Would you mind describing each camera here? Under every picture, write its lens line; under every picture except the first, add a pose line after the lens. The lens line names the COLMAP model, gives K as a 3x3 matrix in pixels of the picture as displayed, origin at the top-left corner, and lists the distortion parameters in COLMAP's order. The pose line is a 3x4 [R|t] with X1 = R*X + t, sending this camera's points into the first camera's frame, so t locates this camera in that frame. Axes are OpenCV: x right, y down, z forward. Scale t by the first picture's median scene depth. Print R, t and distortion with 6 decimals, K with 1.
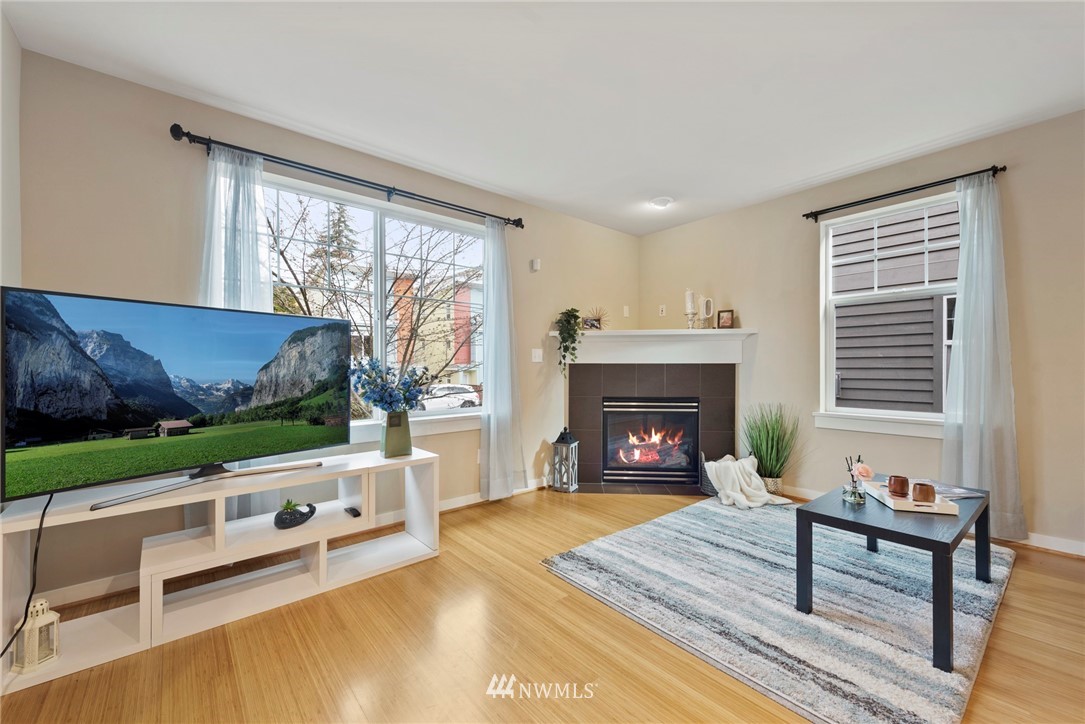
lens RADIAL K [[428.8, 0, 539.5], [0, 428.8, 368.1], [0, 0, 1]] dist [0.002469, -0.000072]
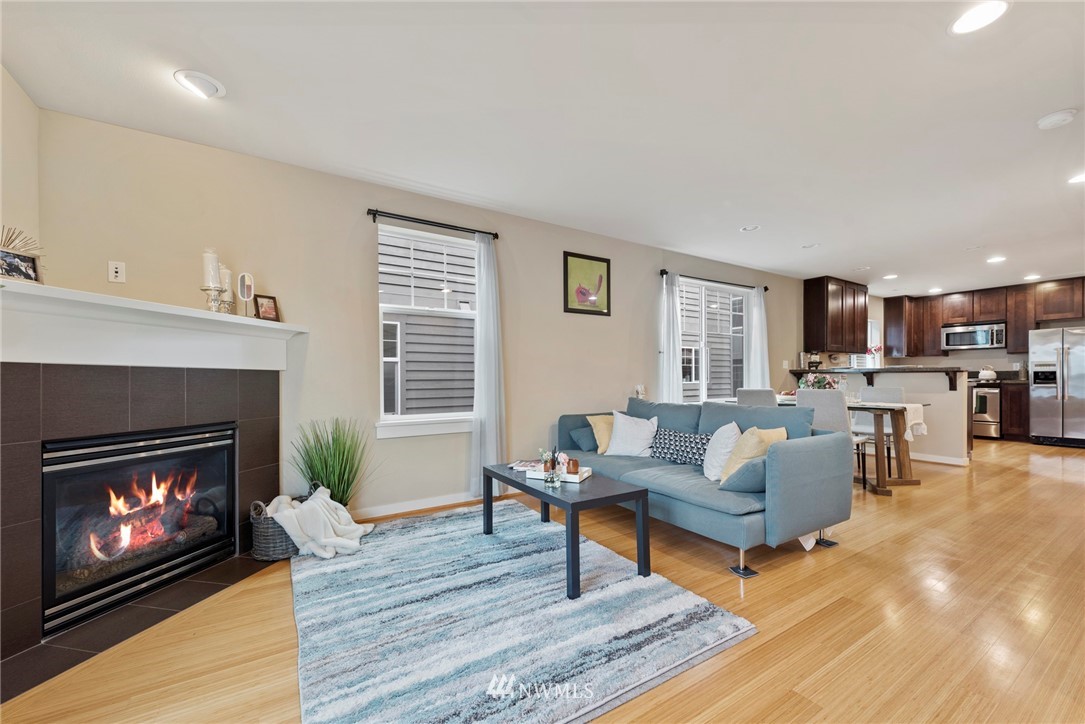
lens RADIAL K [[432.8, 0, 544.0], [0, 432.8, 378.1], [0, 0, 1]] dist [0.002336, -0.000299]
pose [[0.124831, 0.006621, 0.992156, -0.312244], [0.008437, 0.999934, -0.007735, 0.017706], [-0.992142, 0.009337, 0.124767, 0.621906]]
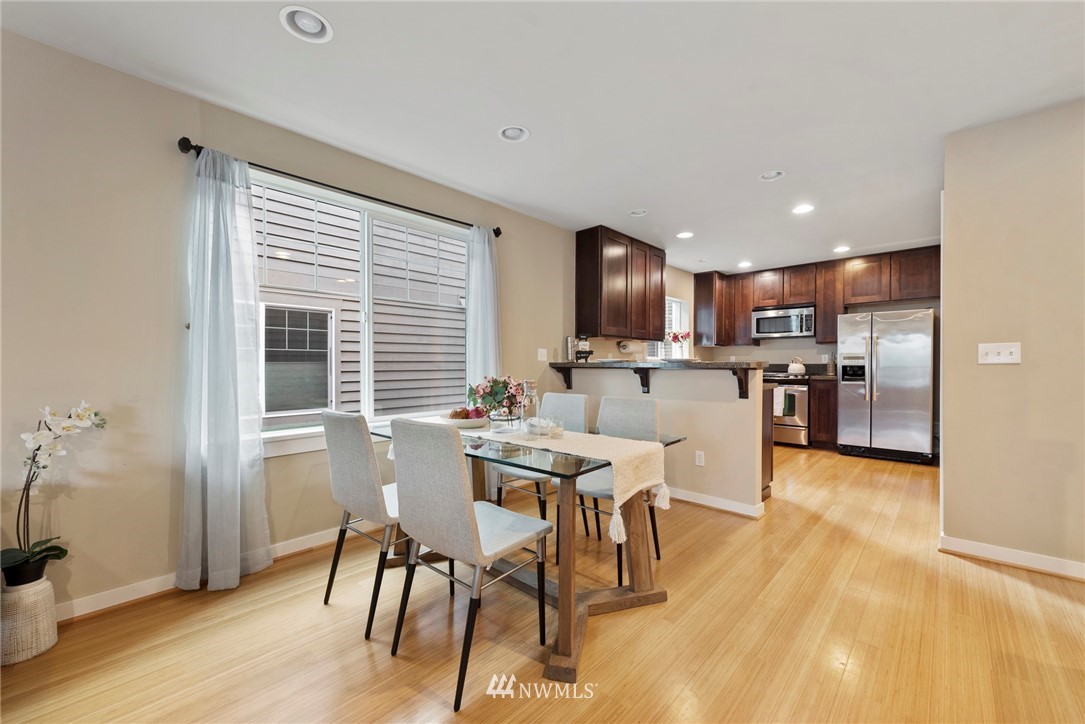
lens RADIAL K [[428.8, 0, 539.5], [0, 428.8, 368.1], [0, 0, 1]] dist [0.002469, -0.000072]
pose [[-0.116338, -0.000844, 0.993209, 0.623022], [0.007768, 0.999968, 0.001760, -0.016135], [-0.993179, 0.007920, -0.116328, -0.169147]]
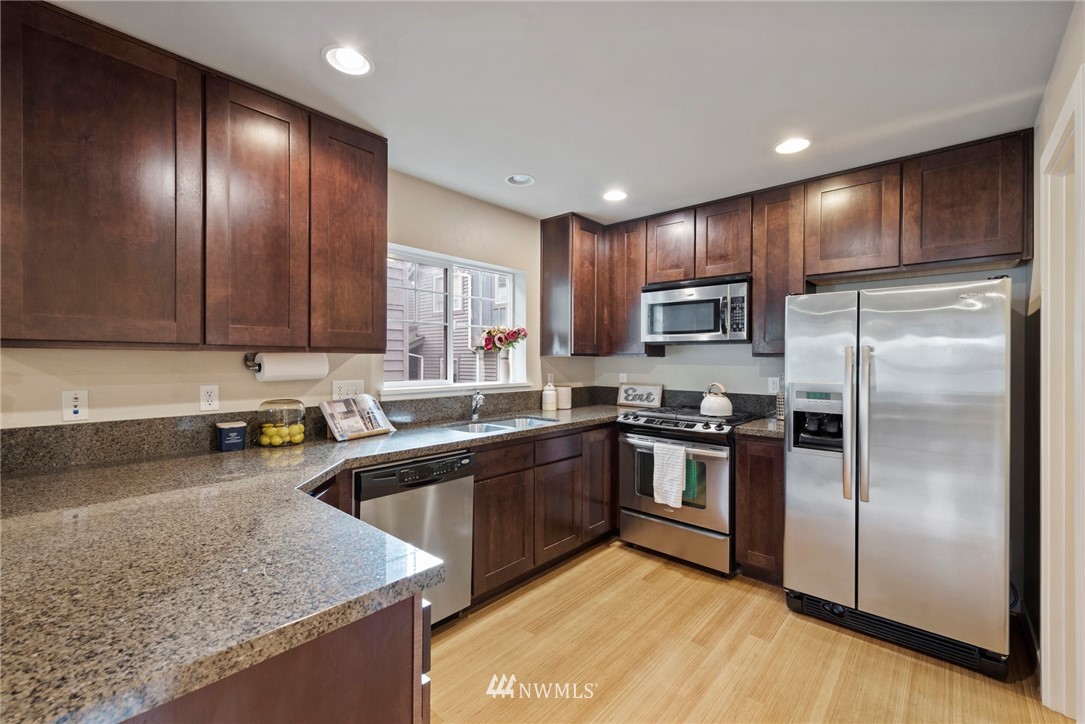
lens RADIAL K [[461.1, 0, 542.5], [0, 461.1, 362.0], [0, 0, 1]] dist [0.002473, -0.000078]
pose [[-0.156296, 0.004347, 0.987701, 1.535031], [0.001179, 0.999990, -0.004215, -0.104224], [-0.987710, 0.000505, -0.156300, -1.087697]]
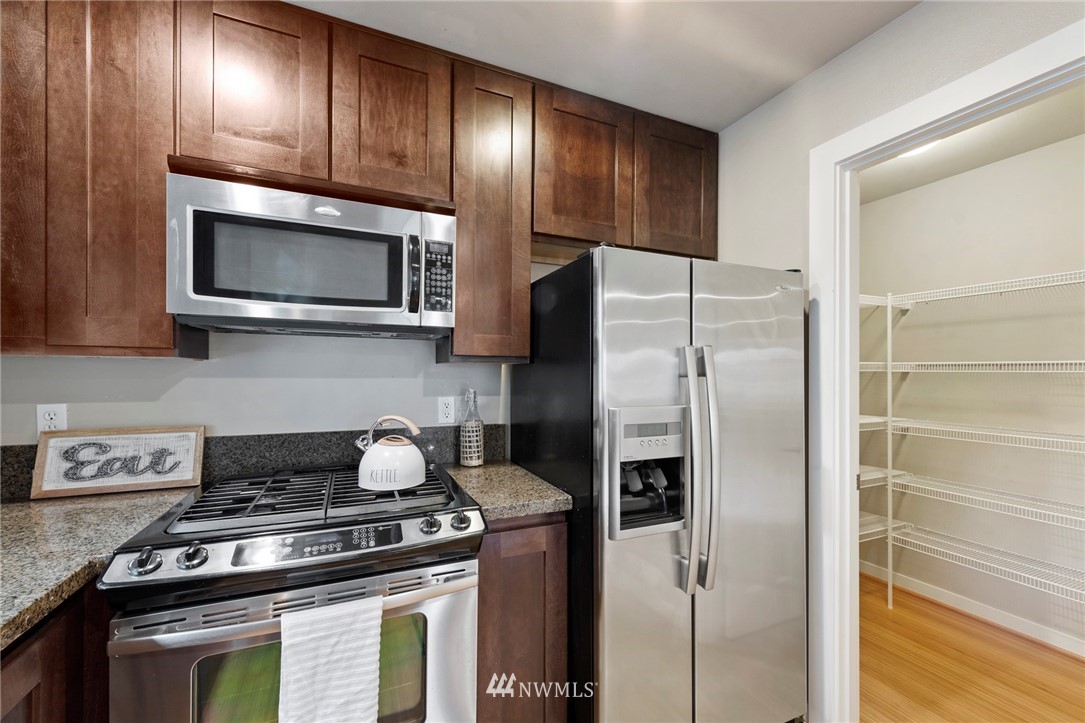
lens RADIAL K [[438.5, 0, 543.5], [0, 438.5, 368.0], [0, 0, 1]] dist [0.001531, -0.000249]
pose [[-0.962187, 0.006527, 0.272312, 2.290165], [0.005326, 0.999973, -0.005149, -0.108806], [-0.272338, -0.003504, -0.962195, -1.247838]]
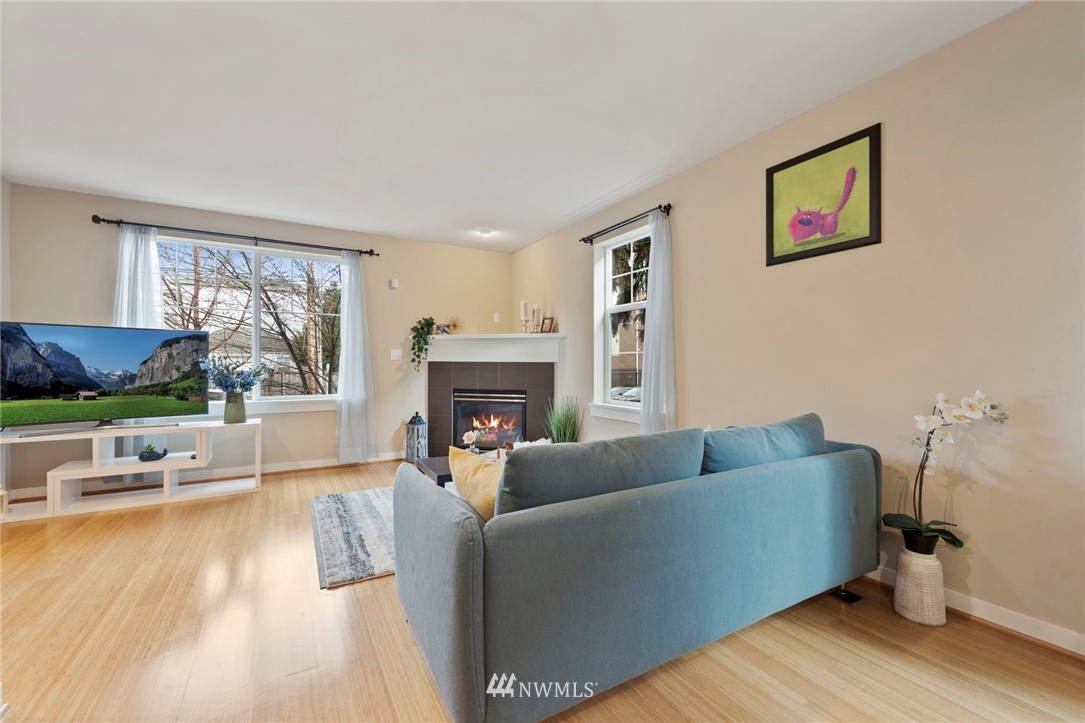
lens RADIAL K [[439.1, 0, 538.4], [0, 439.1, 366.3], [0, 0, 1]] dist [0.002128, -0.000027]
pose [[0.985834, 0.007538, -0.167557, 0.848087], [-0.007261, 0.999971, 0.002267, -0.001939], [0.167569, -0.001018, 0.985860, -0.289117]]
